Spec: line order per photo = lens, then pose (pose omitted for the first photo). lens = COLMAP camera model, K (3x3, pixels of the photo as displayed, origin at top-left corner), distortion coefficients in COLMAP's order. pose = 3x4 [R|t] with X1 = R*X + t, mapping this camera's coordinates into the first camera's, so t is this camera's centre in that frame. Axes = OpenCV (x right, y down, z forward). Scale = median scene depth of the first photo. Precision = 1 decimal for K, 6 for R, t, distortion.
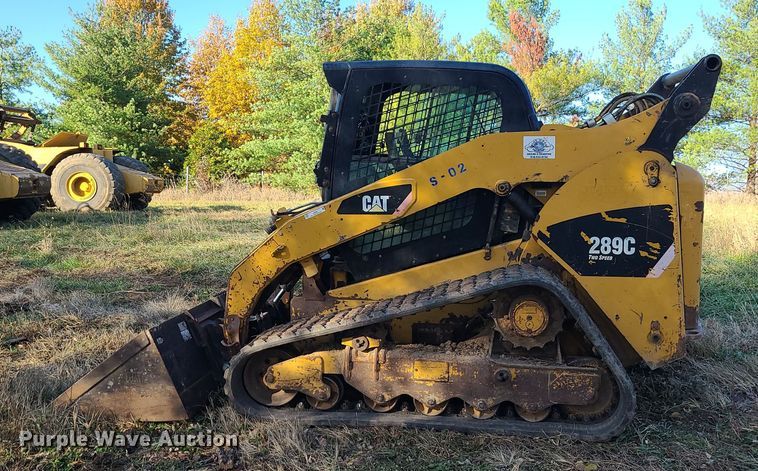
lens RADIAL K [[755.4, 0, 378.9], [0, 755.4, 159.8], [0, 0, 1]] dist [0.006596, 0.008056]
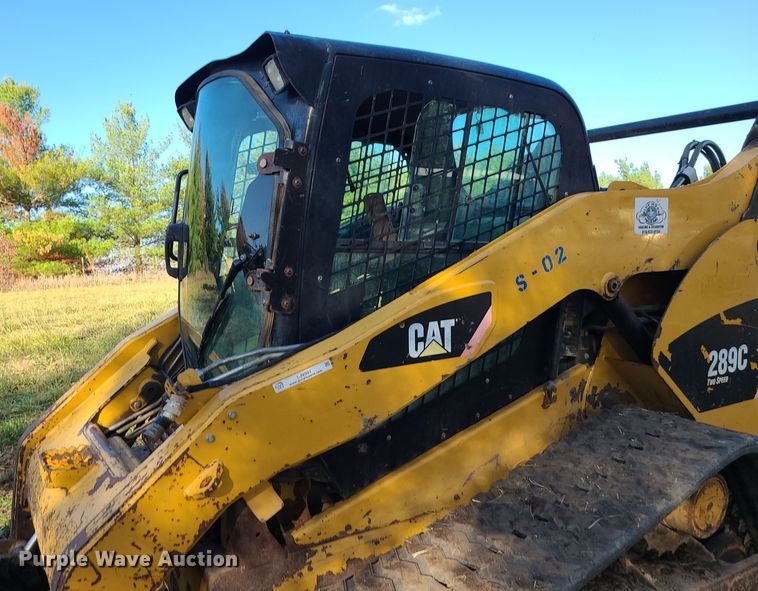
lens RADIAL K [[646.5, 0, 361.7], [0, 646.5, 264.5], [0, 0, 1]] dist [0.029706, -0.006824]
pose [[0.783191, -0.051578, 0.619639, -0.297133], [0.033393, 0.998604, 0.040916, -0.006652], [-0.620884, -0.011353, 0.783820, 0.728826]]
